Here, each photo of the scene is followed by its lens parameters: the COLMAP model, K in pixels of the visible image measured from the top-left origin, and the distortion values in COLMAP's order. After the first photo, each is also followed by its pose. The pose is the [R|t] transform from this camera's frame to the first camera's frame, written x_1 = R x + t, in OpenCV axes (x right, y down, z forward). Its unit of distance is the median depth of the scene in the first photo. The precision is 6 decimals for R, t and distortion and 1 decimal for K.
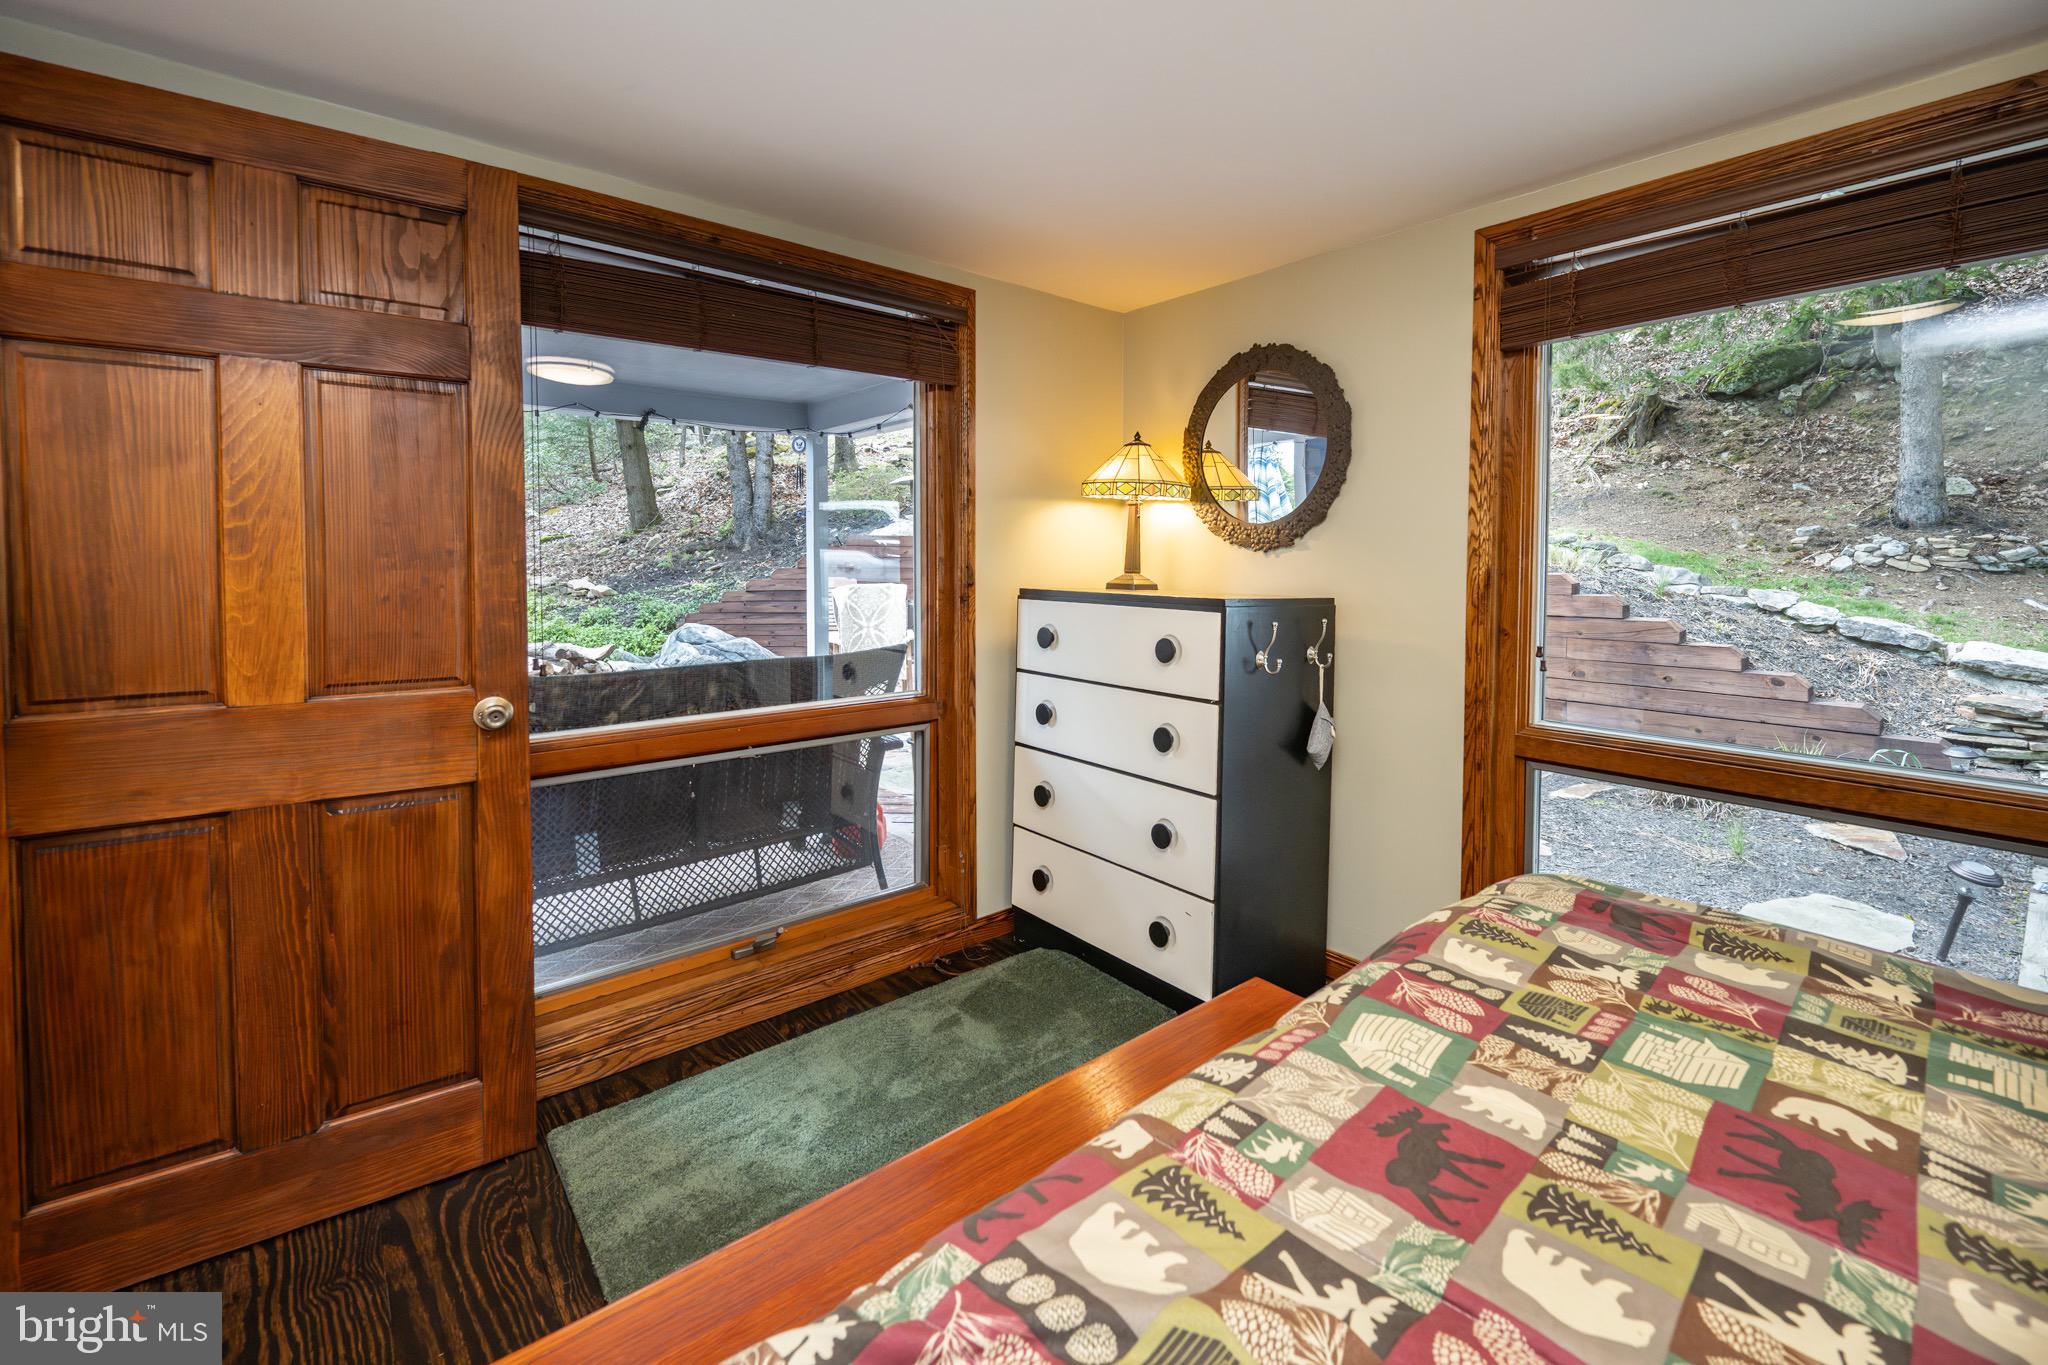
lens RADIAL K [[865.3, 0, 1029.2], [0, 865.3, 561.5], [0, 0, 1]] dist [-0.001284, -0.000407]
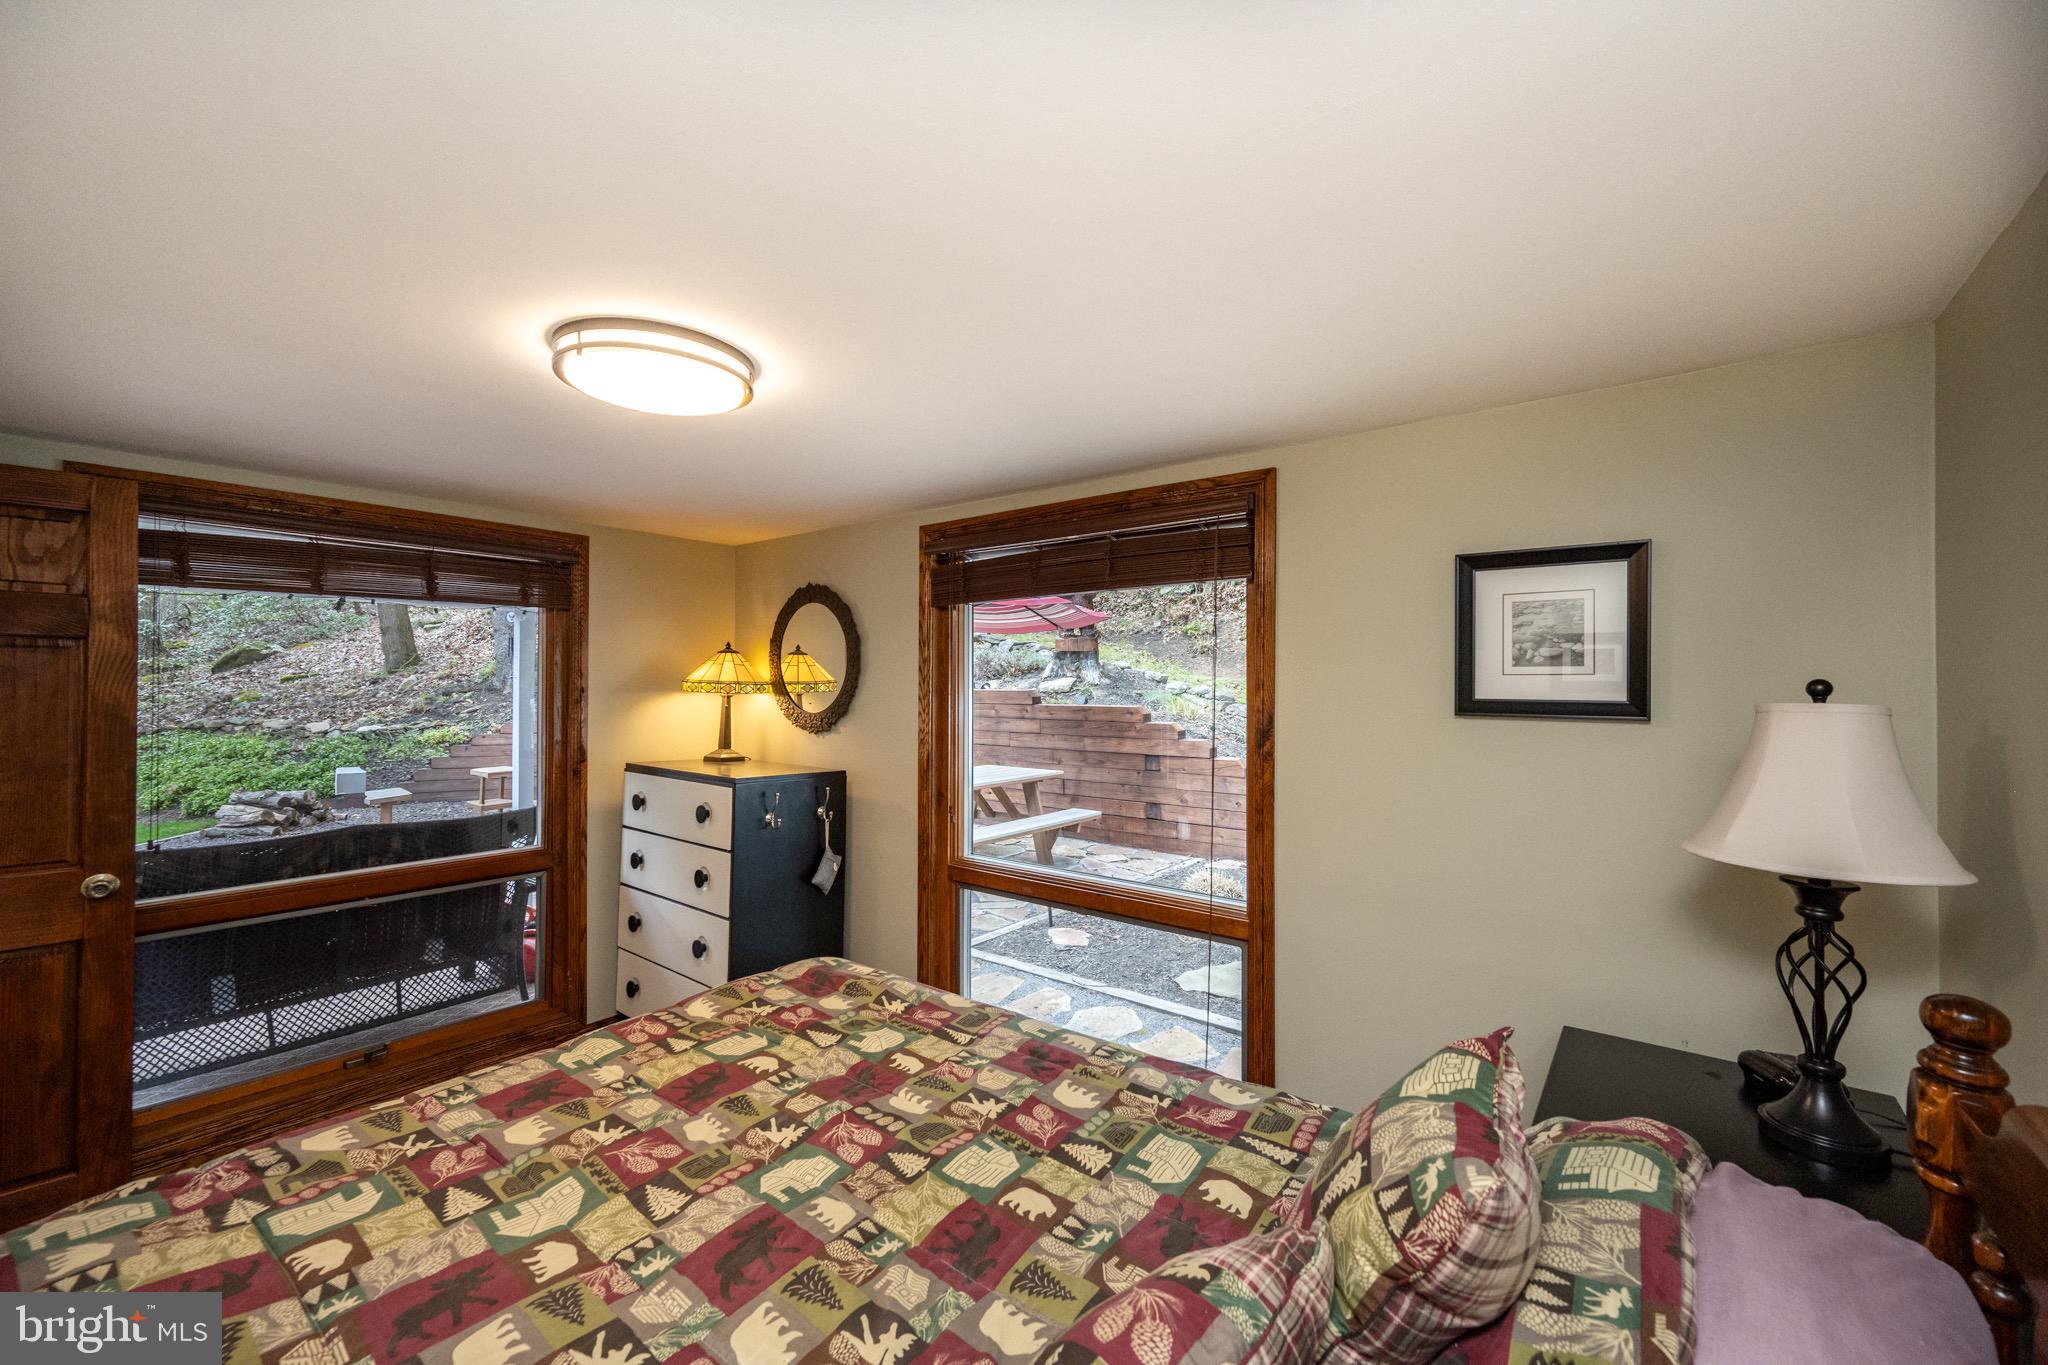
lens RADIAL K [[822.1, 0, 1026.5], [0, 822.1, 654.7], [0, 0, 1]] dist [-0.002189, -0.000005]
pose [[0.979456, 0.008735, 0.201467, 0.405829], [-0.000970, 0.999254, -0.038611, -0.104038], [-0.201654, 0.037622, 0.978734, -0.416018]]
